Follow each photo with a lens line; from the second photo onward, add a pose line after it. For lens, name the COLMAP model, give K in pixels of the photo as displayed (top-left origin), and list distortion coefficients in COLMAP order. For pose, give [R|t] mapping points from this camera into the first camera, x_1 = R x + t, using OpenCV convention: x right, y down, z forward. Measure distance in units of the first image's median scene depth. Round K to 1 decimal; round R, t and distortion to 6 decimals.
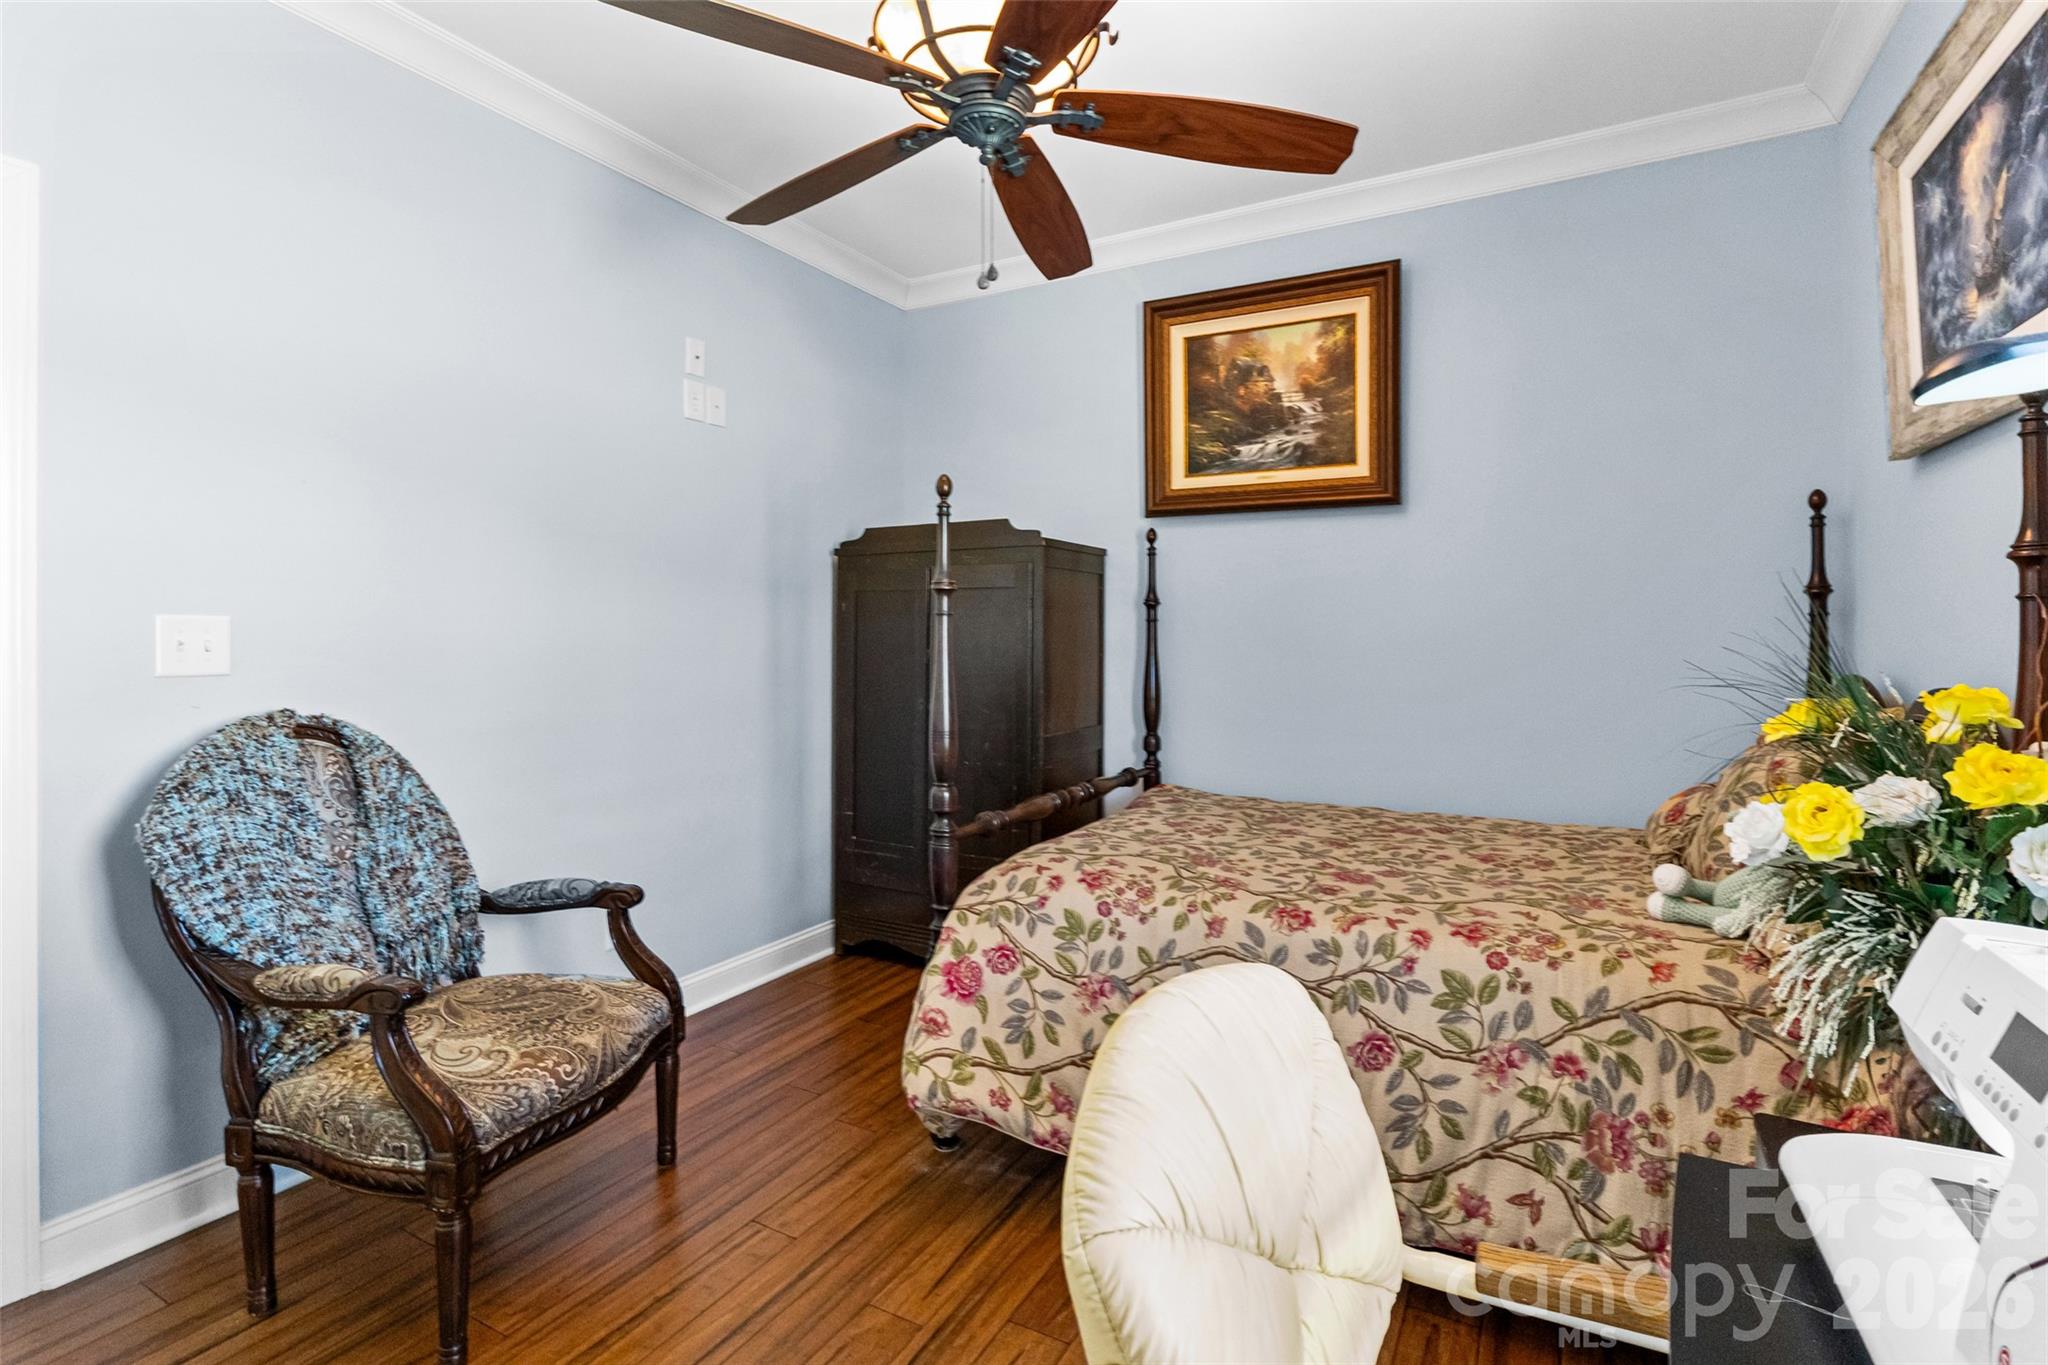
lens RADIAL K [[947.4, 0, 1027.6], [0, 947.4, 662.9], [0, 0, 1]] dist [-0.003099, -0.000030]
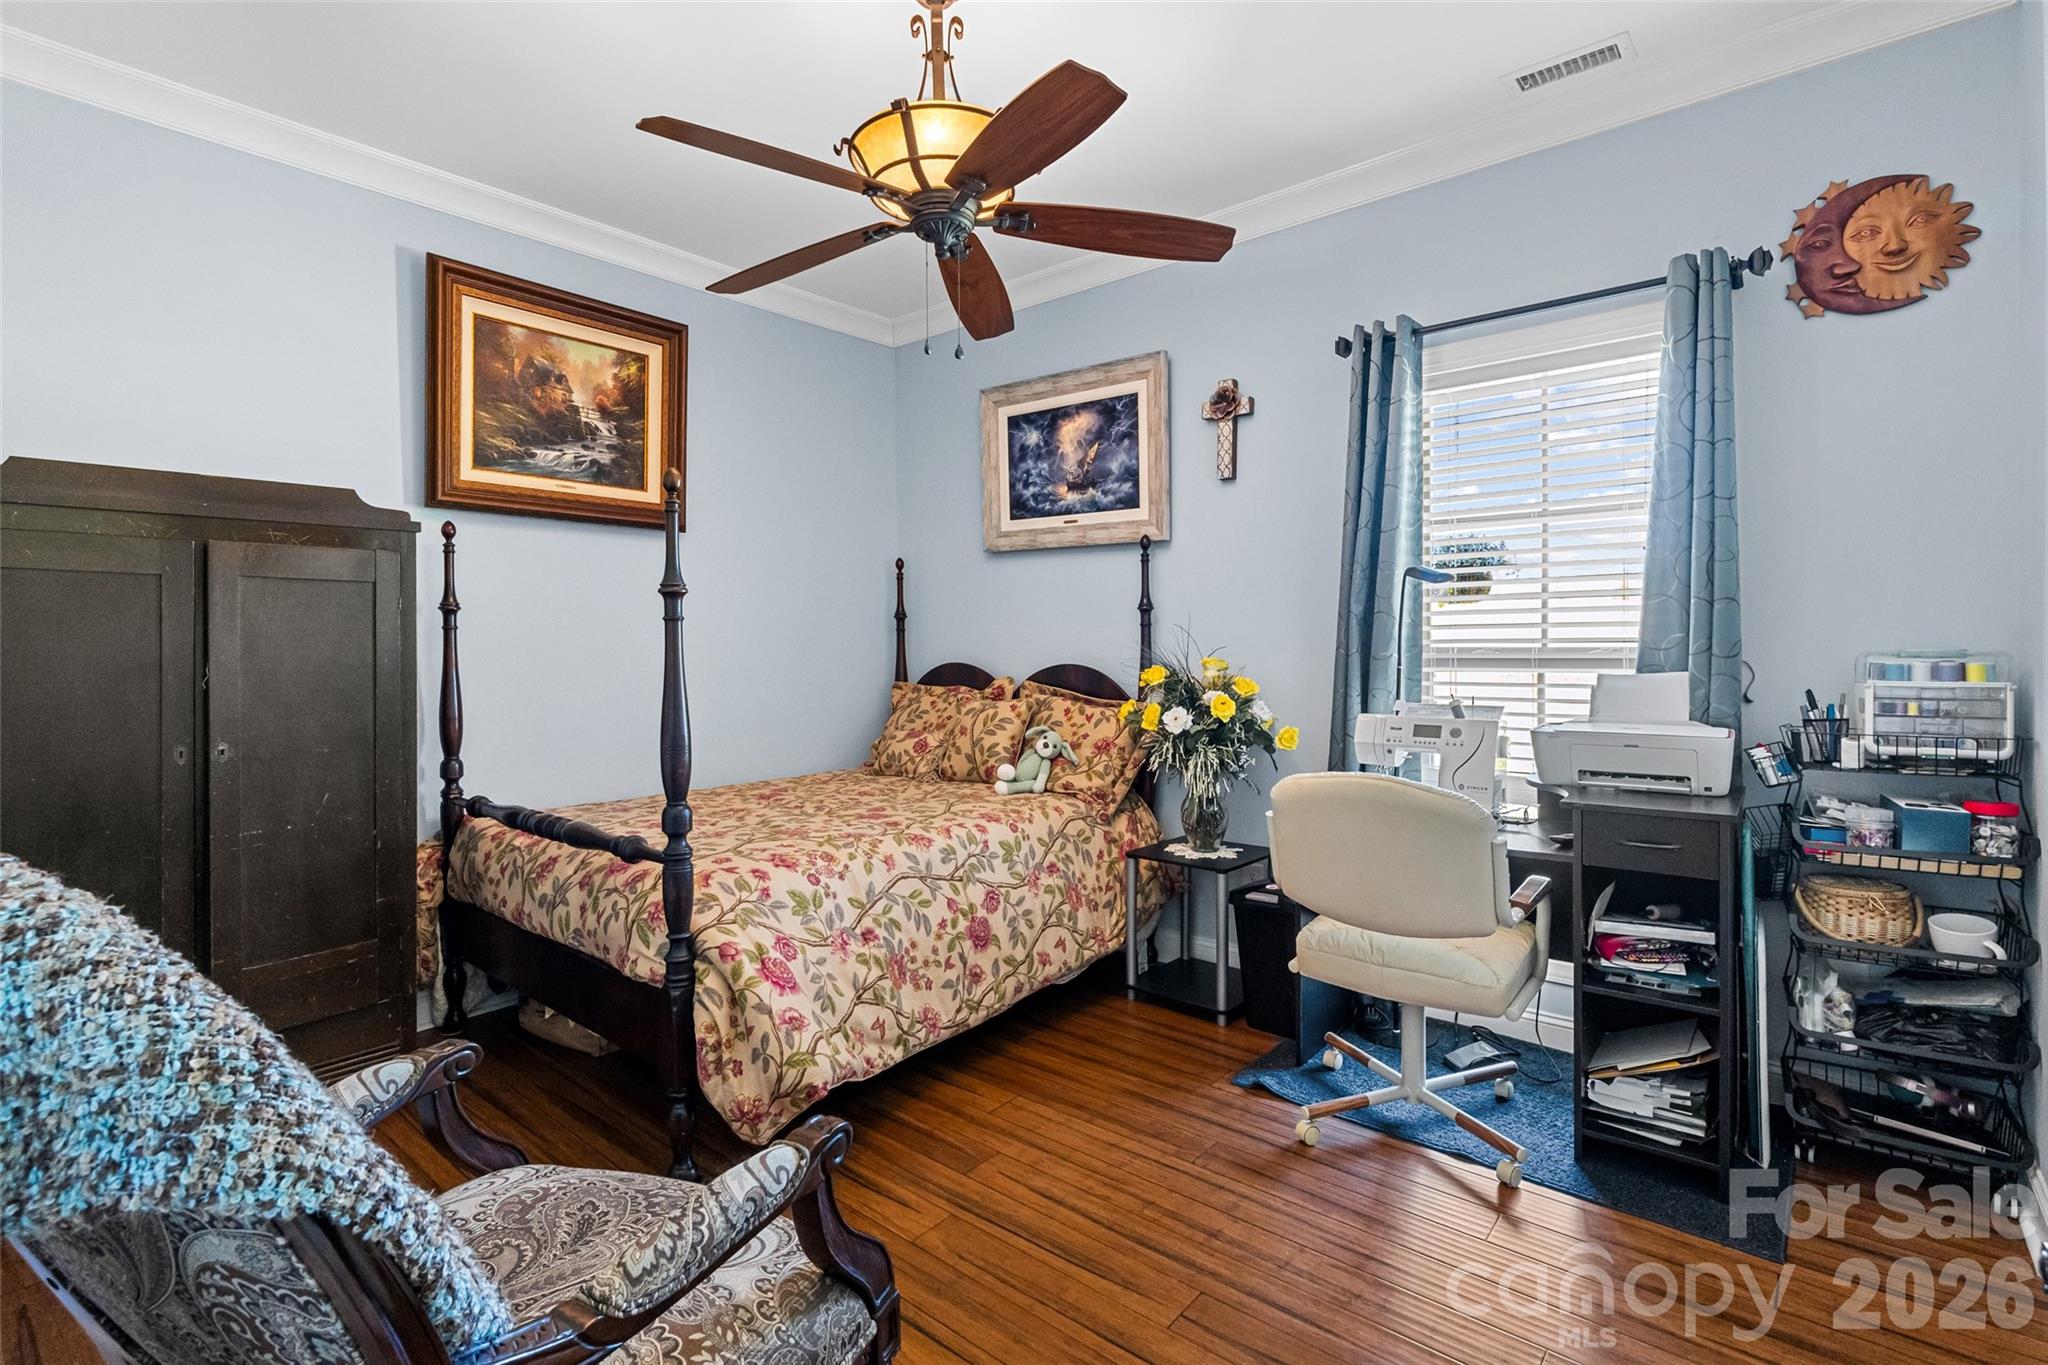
lens RADIAL K [[958.0, 0, 1033.5], [0, 958.0, 669.8], [0, 0, 1]] dist [-0.000787, 0.000196]
pose [[0.193682, -0.028689, 0.980645, -0.659509], [0.040955, 0.998937, 0.021136, -0.004795], [-0.980209, 0.036069, 0.194651, 0.334646]]
